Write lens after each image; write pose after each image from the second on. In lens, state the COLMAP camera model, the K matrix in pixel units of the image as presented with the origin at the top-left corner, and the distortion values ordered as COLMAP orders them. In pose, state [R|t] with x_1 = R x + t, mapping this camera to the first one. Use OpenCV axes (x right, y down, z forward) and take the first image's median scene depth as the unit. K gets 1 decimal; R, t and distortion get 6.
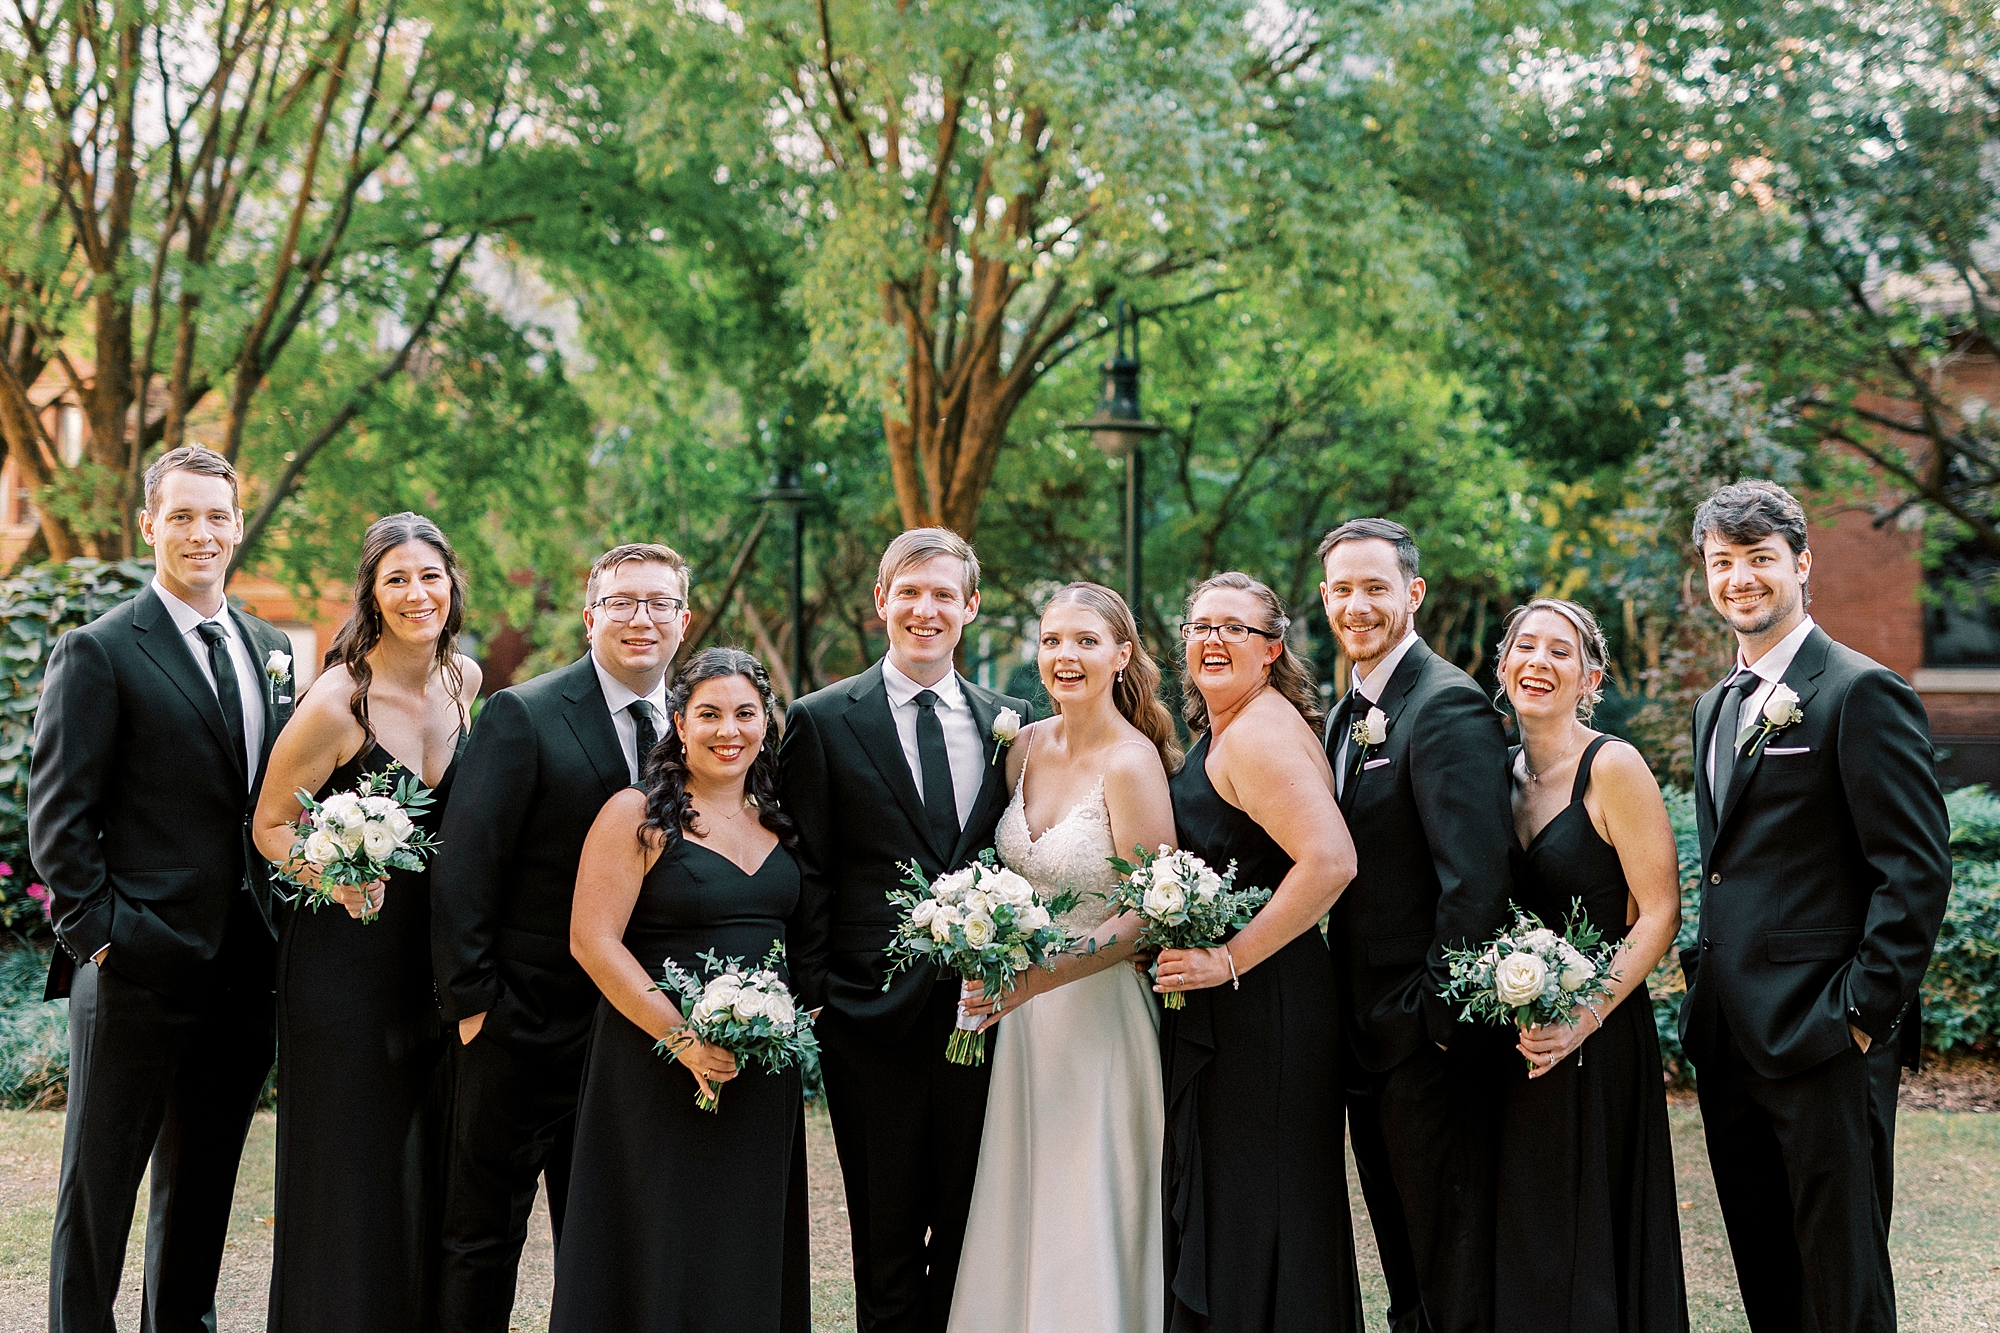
lens RADIAL K [[2756.5, 0, 1007.0], [0, 2756.5, 548.6], [0, 0, 1]] dist [0.016594, -0.083691]
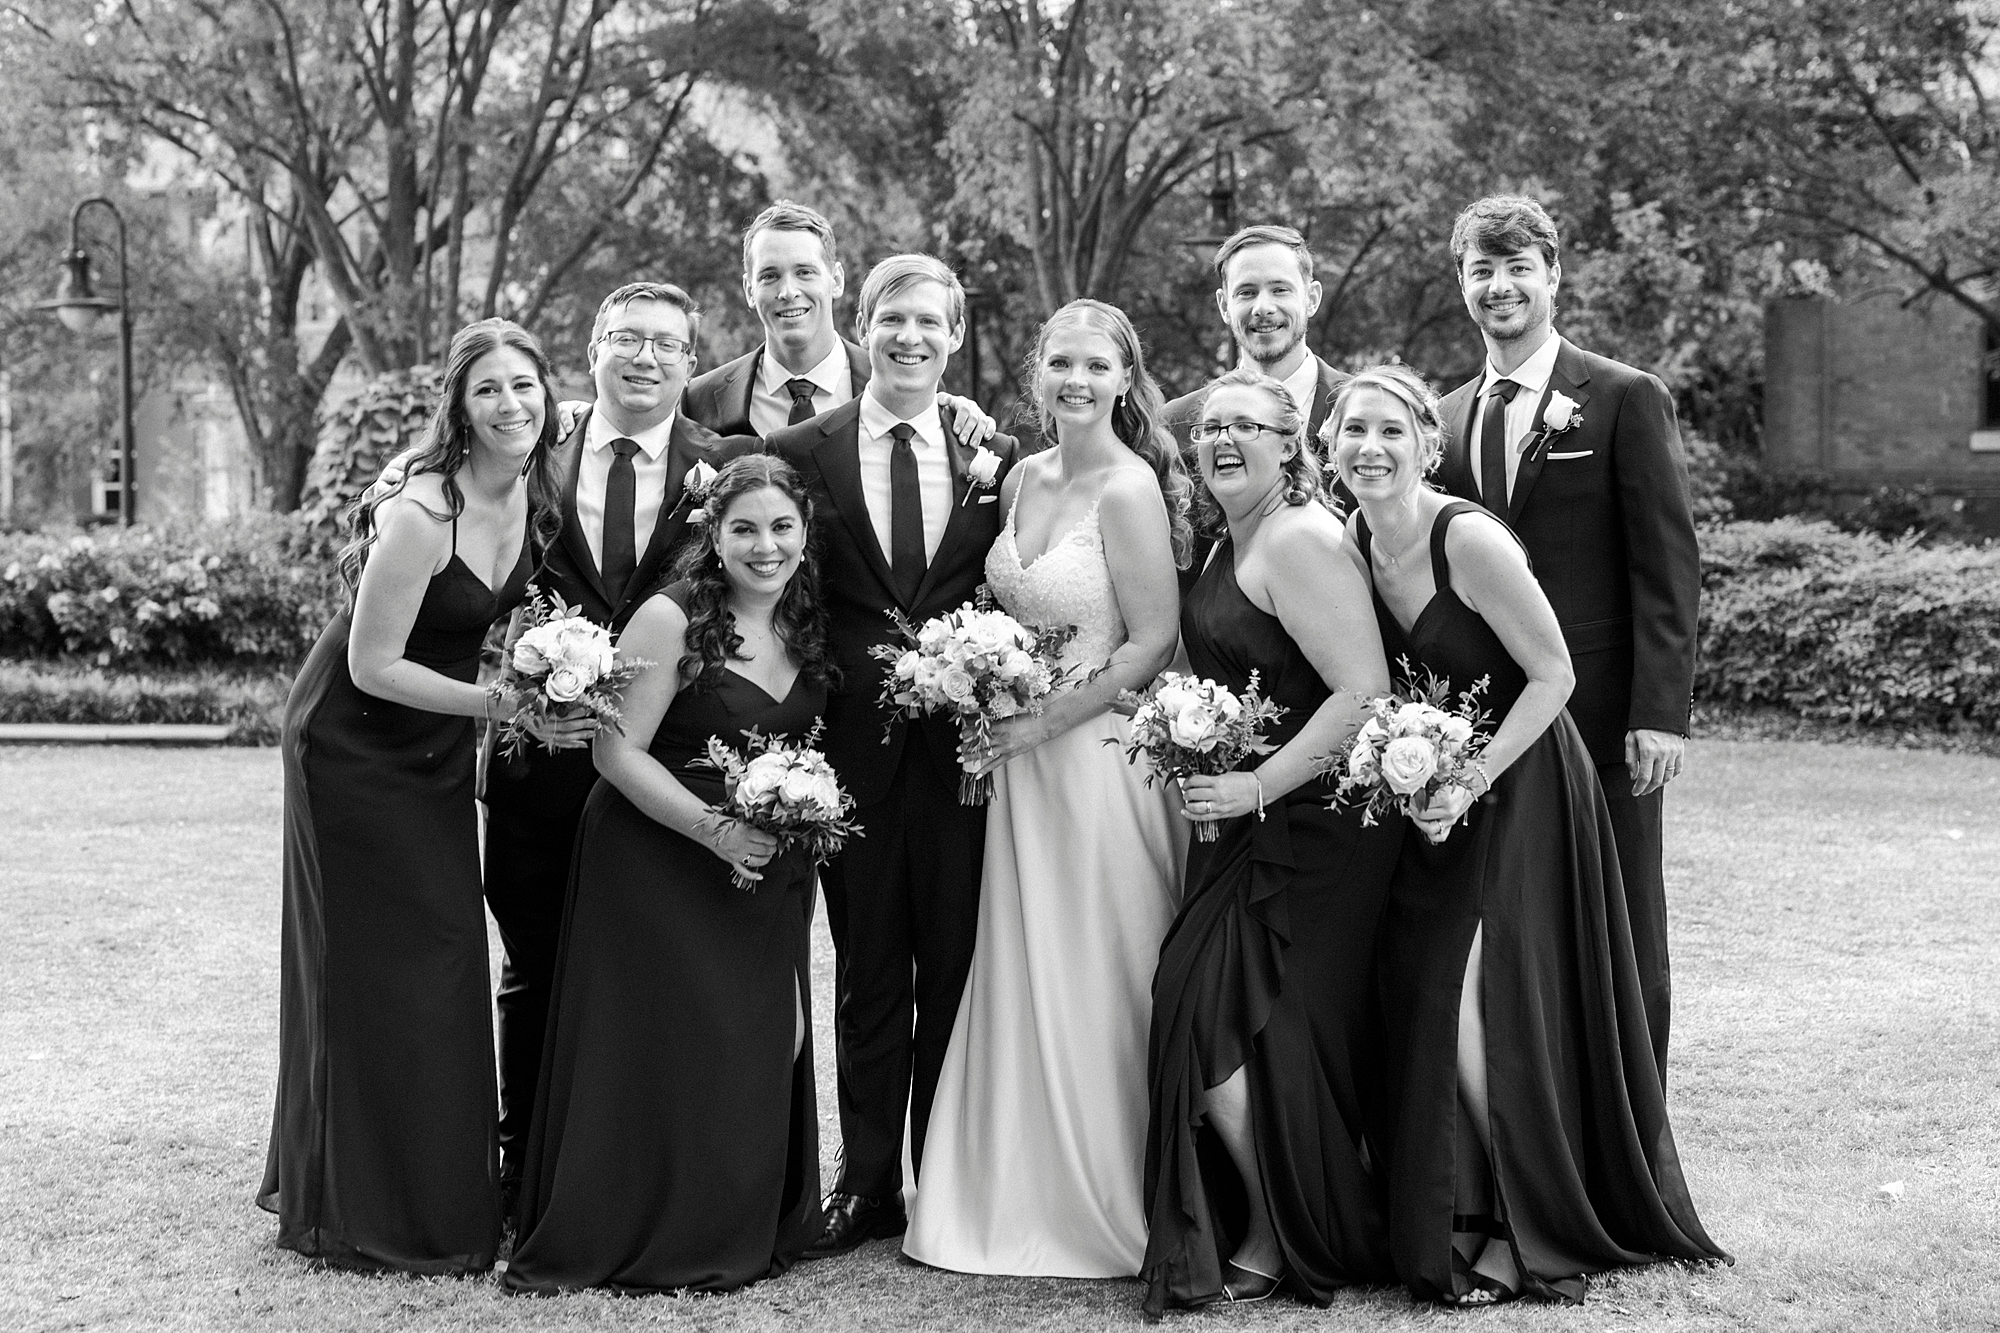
lens RADIAL K [[3035.0, 0, 997.1], [0, 3035.0, 474.5], [0, 0, 1]] dist [-0.010322, -0.036256]
pose [[0.996255, -0.011420, -0.085708, 0.050860], [0.015975, 0.998485, 0.052653, -0.011713], [0.084977, -0.053825, 0.994928, -0.312584]]
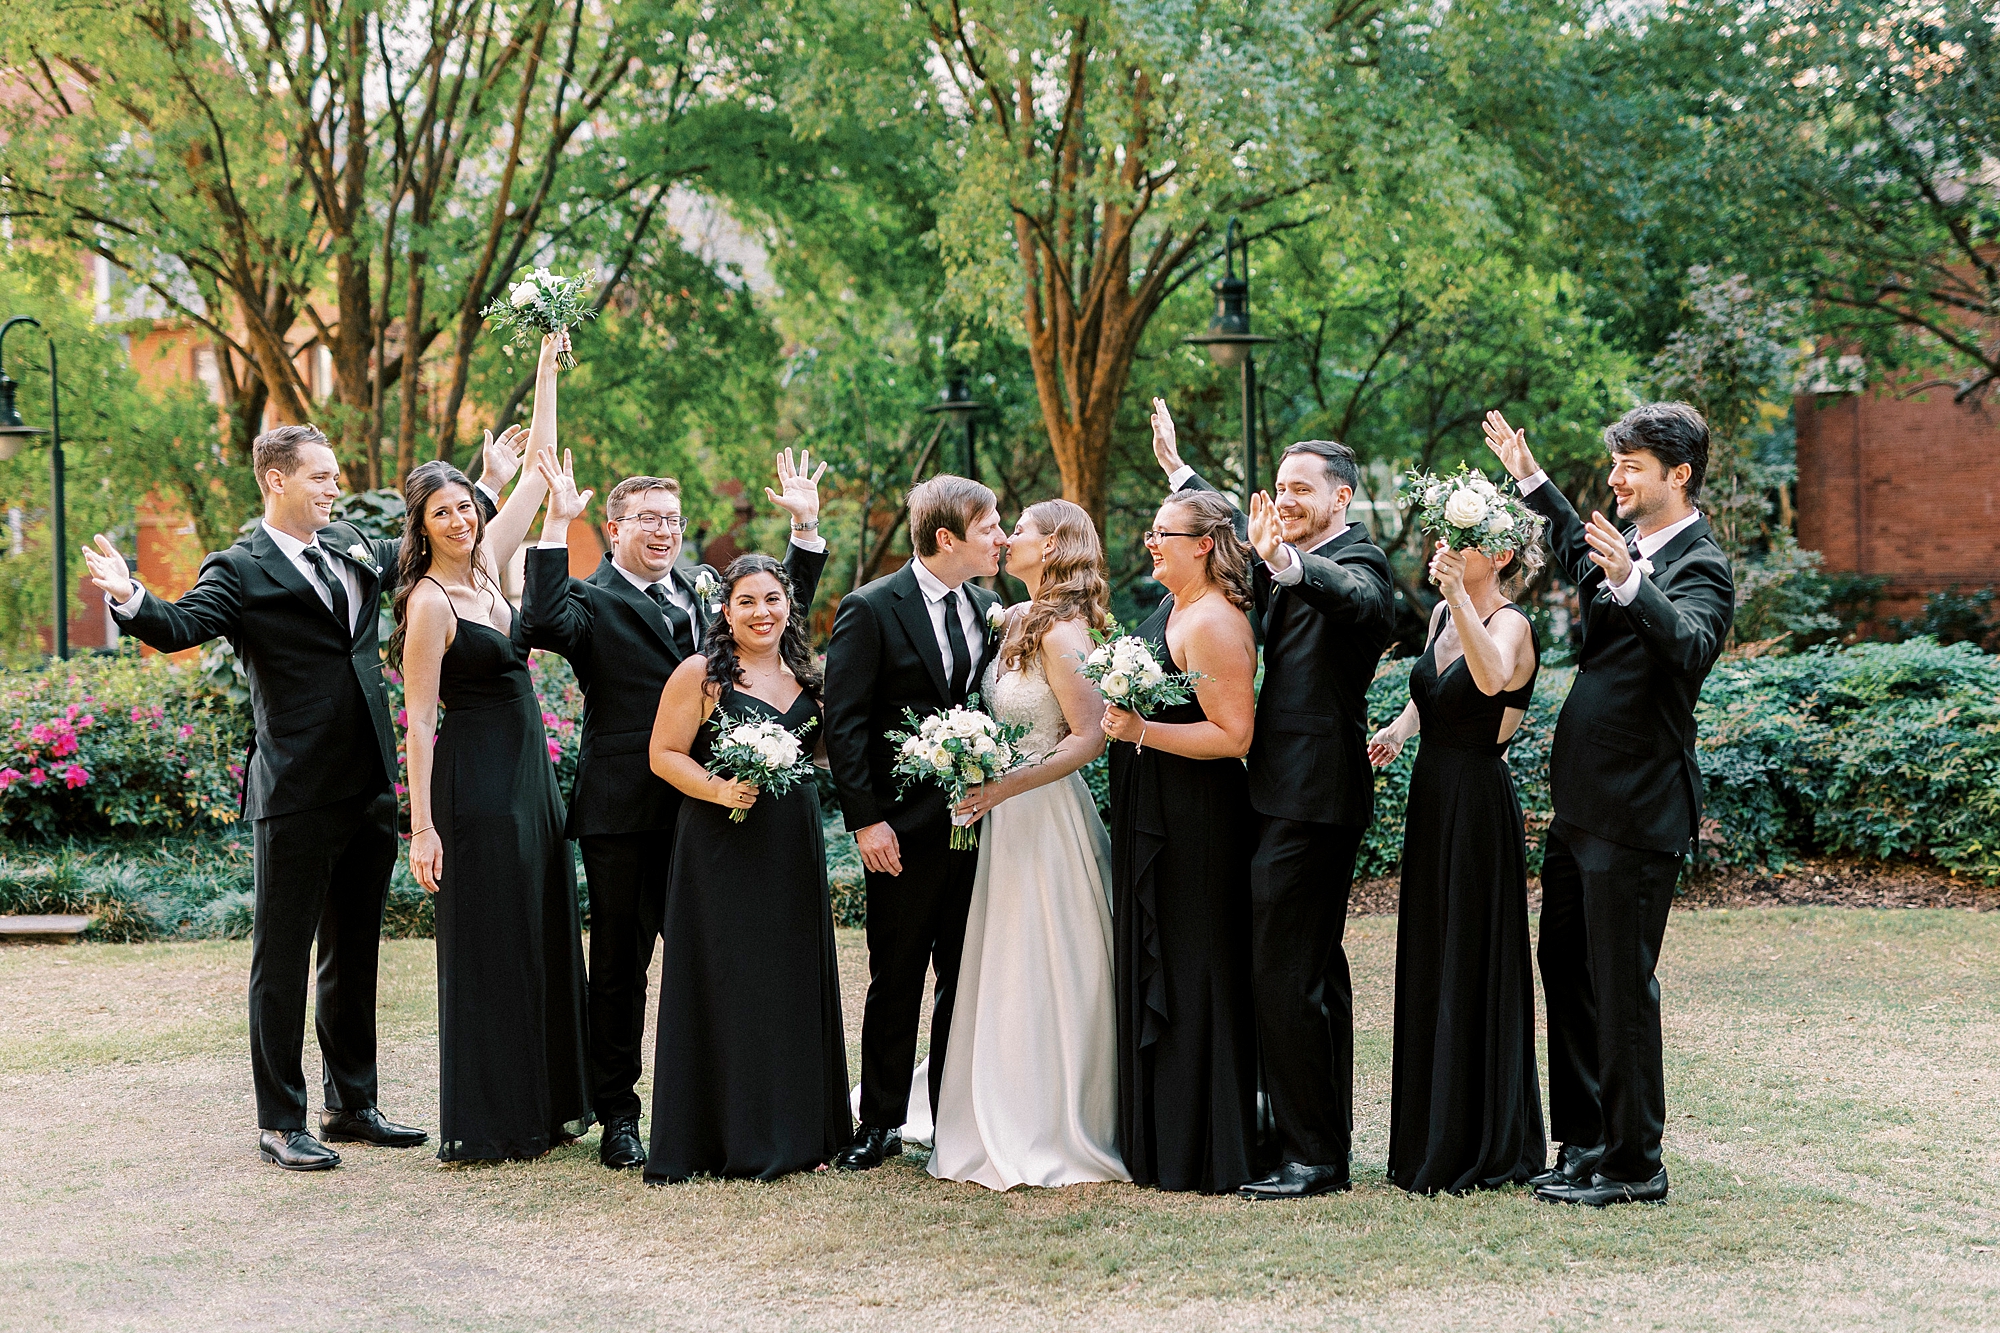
lens RADIAL K [[2756.5, 0, 1007.0], [0, 2756.5, 548.6], [0, 0, 1]] dist [0.016594, -0.083691]
pose [[0.995670, -0.031088, -0.087611, 0.040298], [0.034576, 0.998657, 0.038584, -0.005065], [0.086294, -0.041446, 0.995407, -0.112265]]
